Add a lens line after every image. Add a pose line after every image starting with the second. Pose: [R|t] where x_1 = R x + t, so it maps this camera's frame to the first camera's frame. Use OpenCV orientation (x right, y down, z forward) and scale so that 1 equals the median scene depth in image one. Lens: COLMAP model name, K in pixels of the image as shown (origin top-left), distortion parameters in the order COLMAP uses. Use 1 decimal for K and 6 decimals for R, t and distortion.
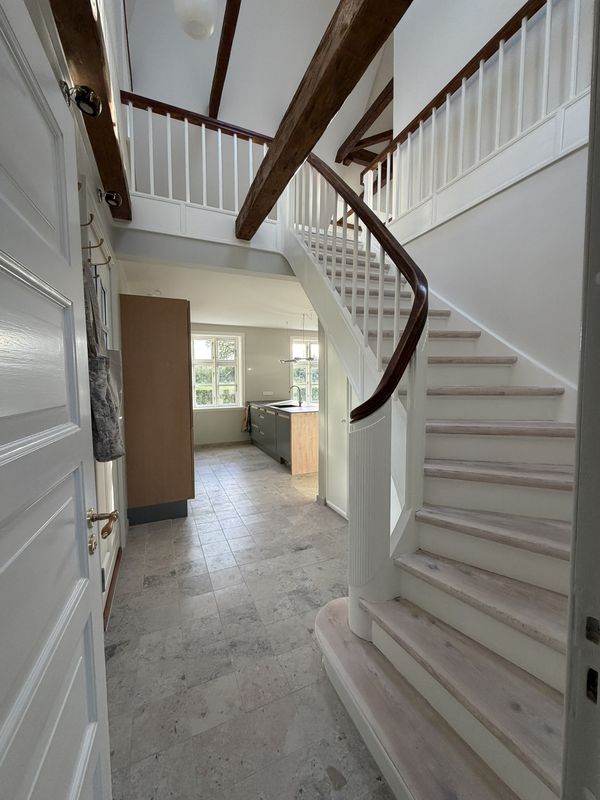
lens RADIAL K [[319.1, 0, 300.0], [0, 319.1, 400.0], [0, 0, 1]] dist [0.001630, 0.000053]
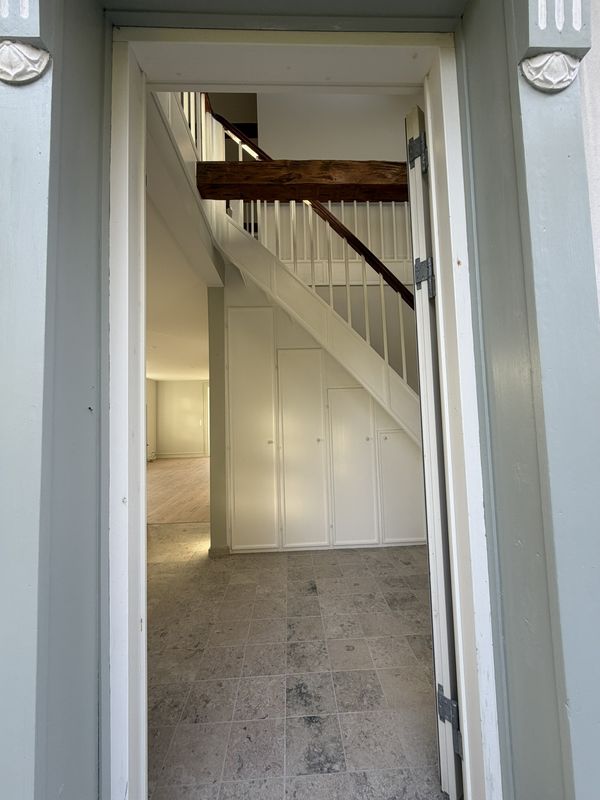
lens RADIAL K [[319.1, 0, 300.0], [0, 319.1, 400.0], [0, 0, 1]] dist [0.001630, 0.000053]
pose [[0.367103, 0.045517, 0.929066, -1.060903], [0.085919, 0.992873, -0.082592, 0.040494], [-0.926204, 0.110144, 0.360576, 0.852733]]
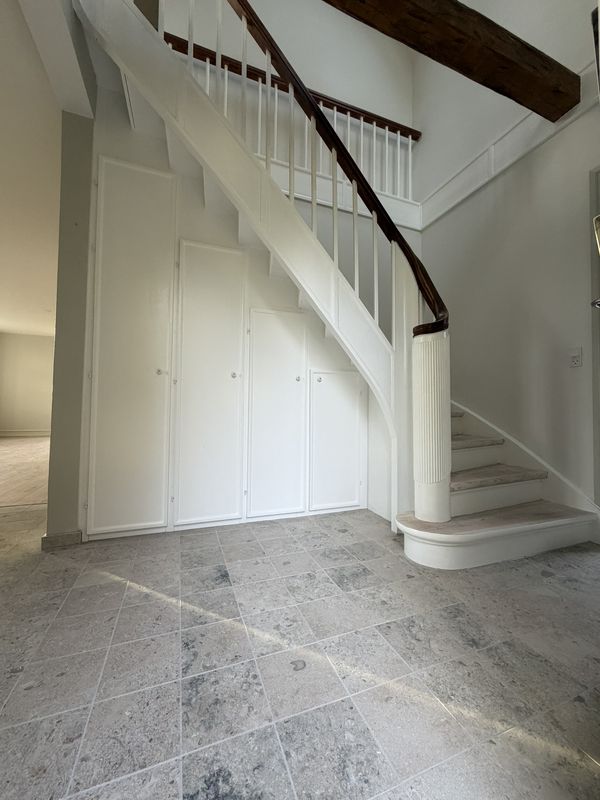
lens RADIAL K [[319.1, 0, 300.0], [0, 319.1, 400.0], [0, 0, 1]] dist [0.001630, 0.000053]
pose [[0.048270, 0.036511, 0.998167, -0.715669], [0.049684, 0.998007, -0.038908, 0.238870], [-0.997598, 0.051471, 0.046360, 1.052802]]
